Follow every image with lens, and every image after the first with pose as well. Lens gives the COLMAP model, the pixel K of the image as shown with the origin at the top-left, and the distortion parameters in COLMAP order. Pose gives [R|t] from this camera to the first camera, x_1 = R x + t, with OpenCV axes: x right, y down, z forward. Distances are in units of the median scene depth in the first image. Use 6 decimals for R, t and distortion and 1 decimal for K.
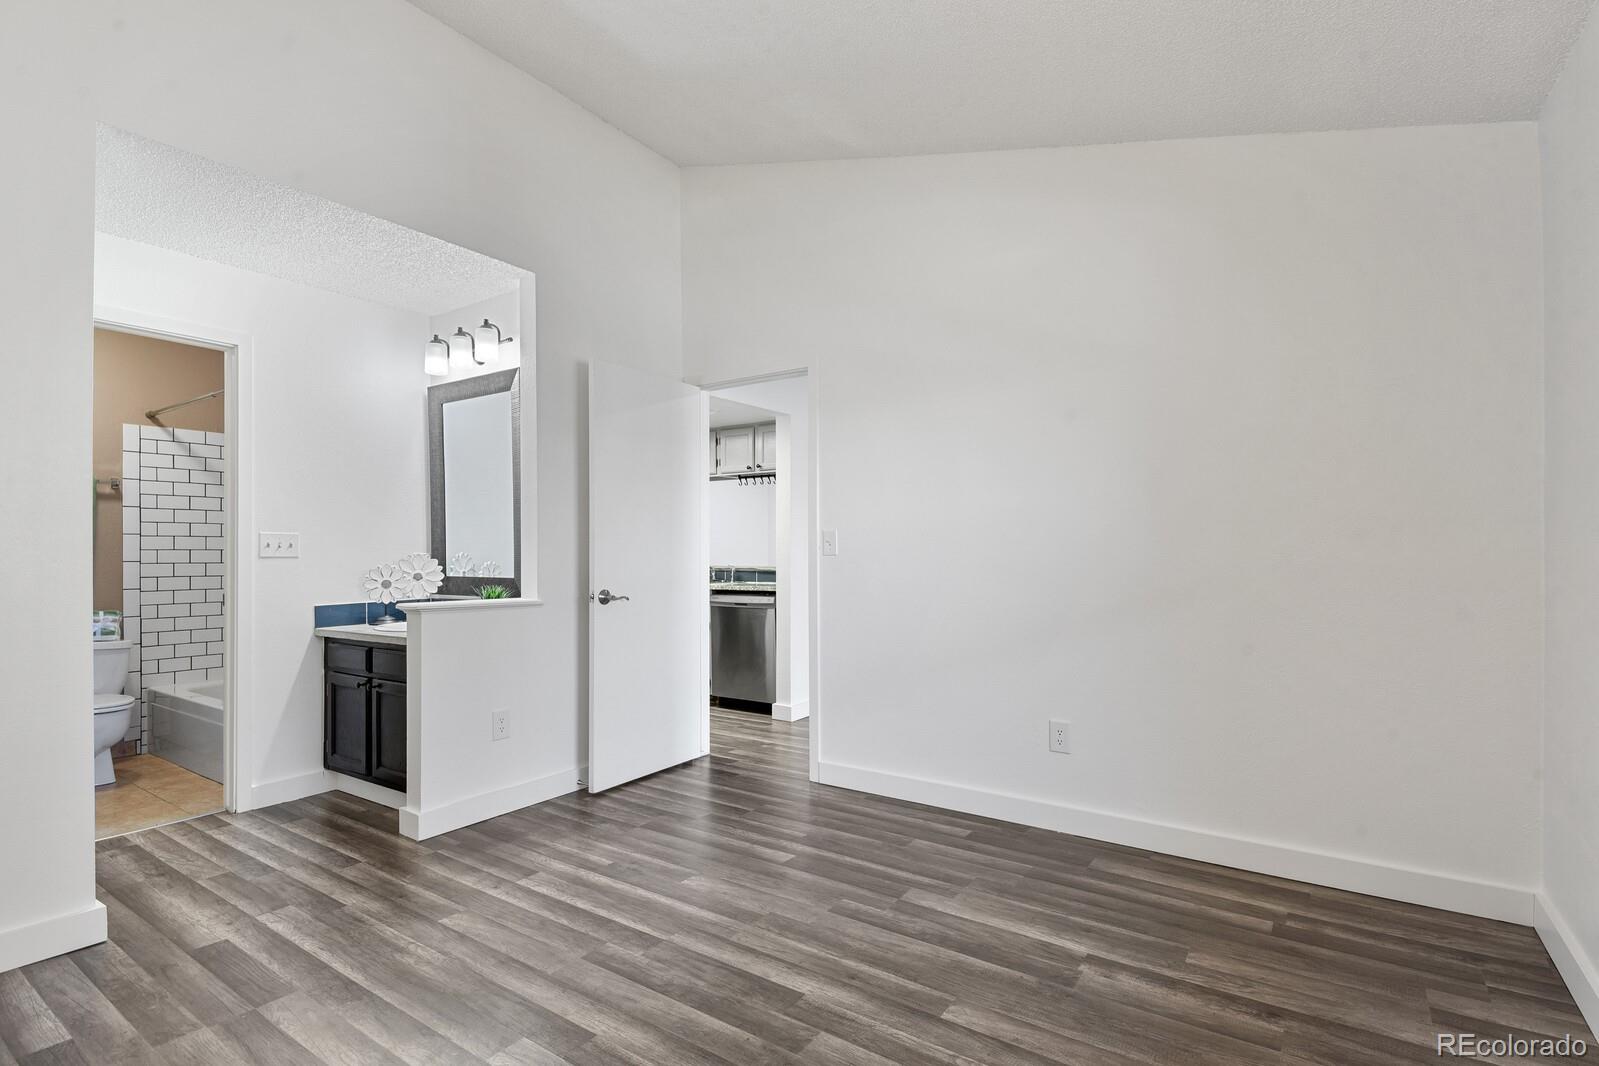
lens RADIAL K [[772.1, 0, 795.1], [0, 772.1, 543.8], [0, 0, 1]] dist [0.019649, -0.012234]
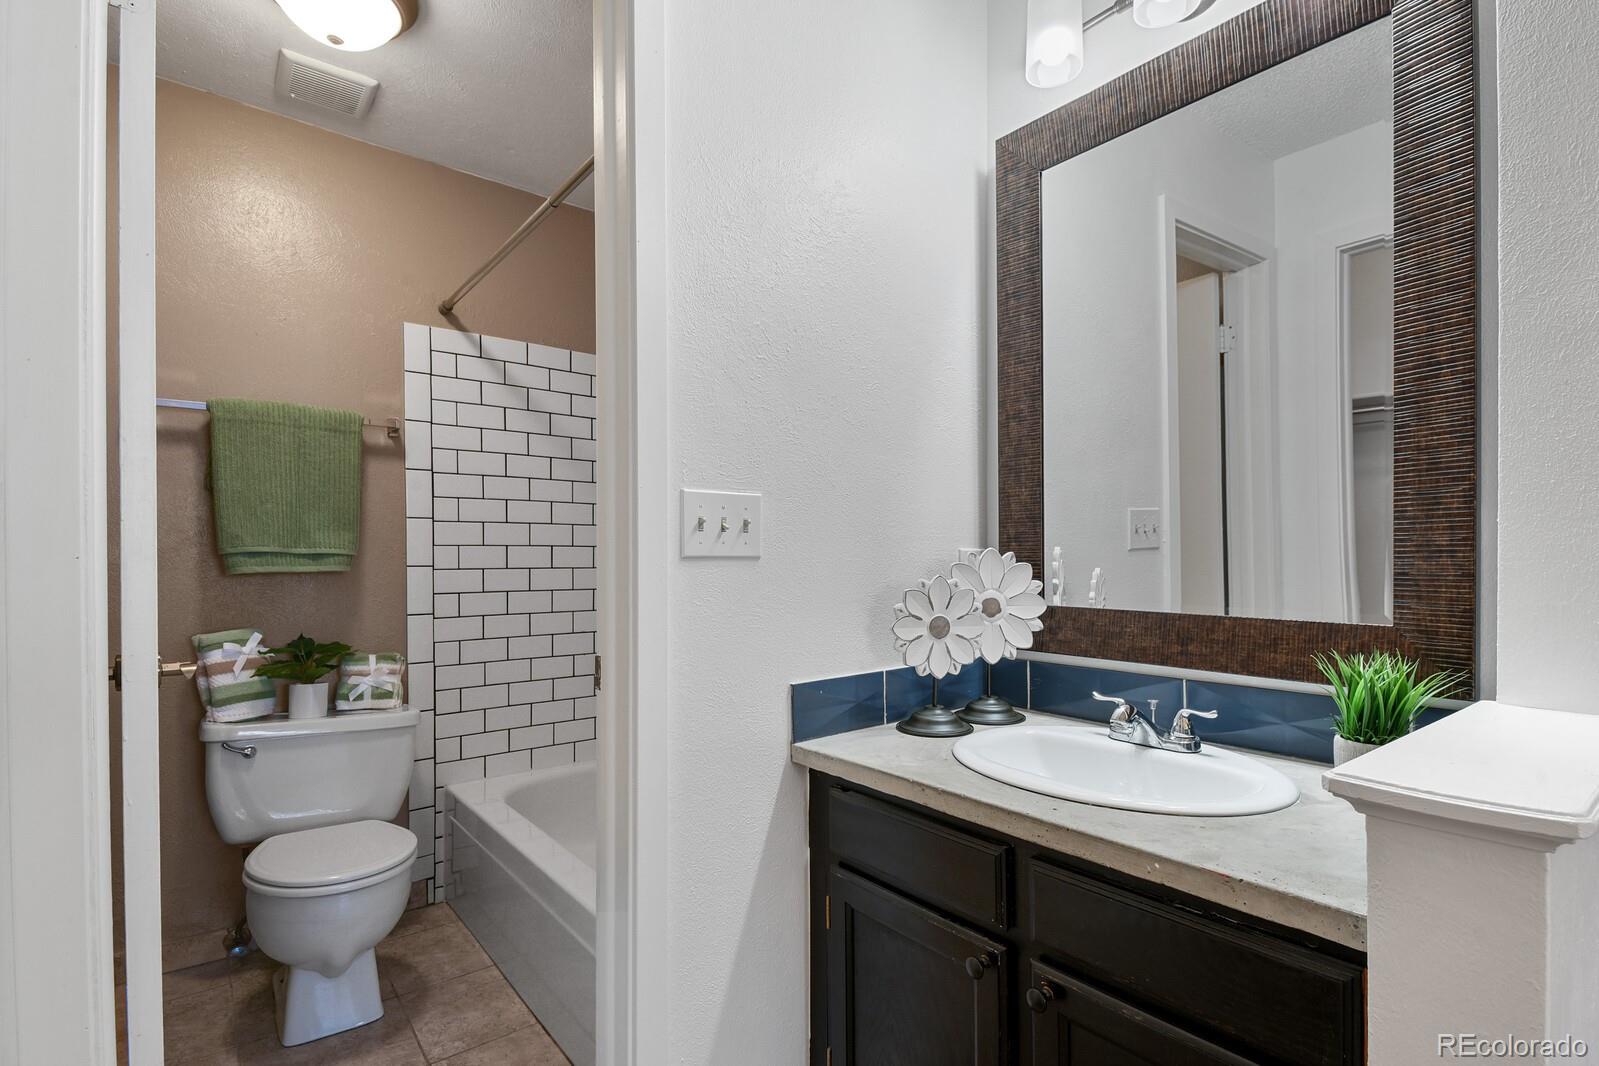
lens RADIAL K [[772.1, 0, 807.2], [0, 772.1, 547.1], [0, 0, 1]] dist [0.019649, -0.012234]
pose [[0.959460, -0.004862, -0.281804, -0.457280], [0.005594, 0.999983, 0.001793, 0.010295], [0.281790, -0.003297, 0.959470, 0.582105]]
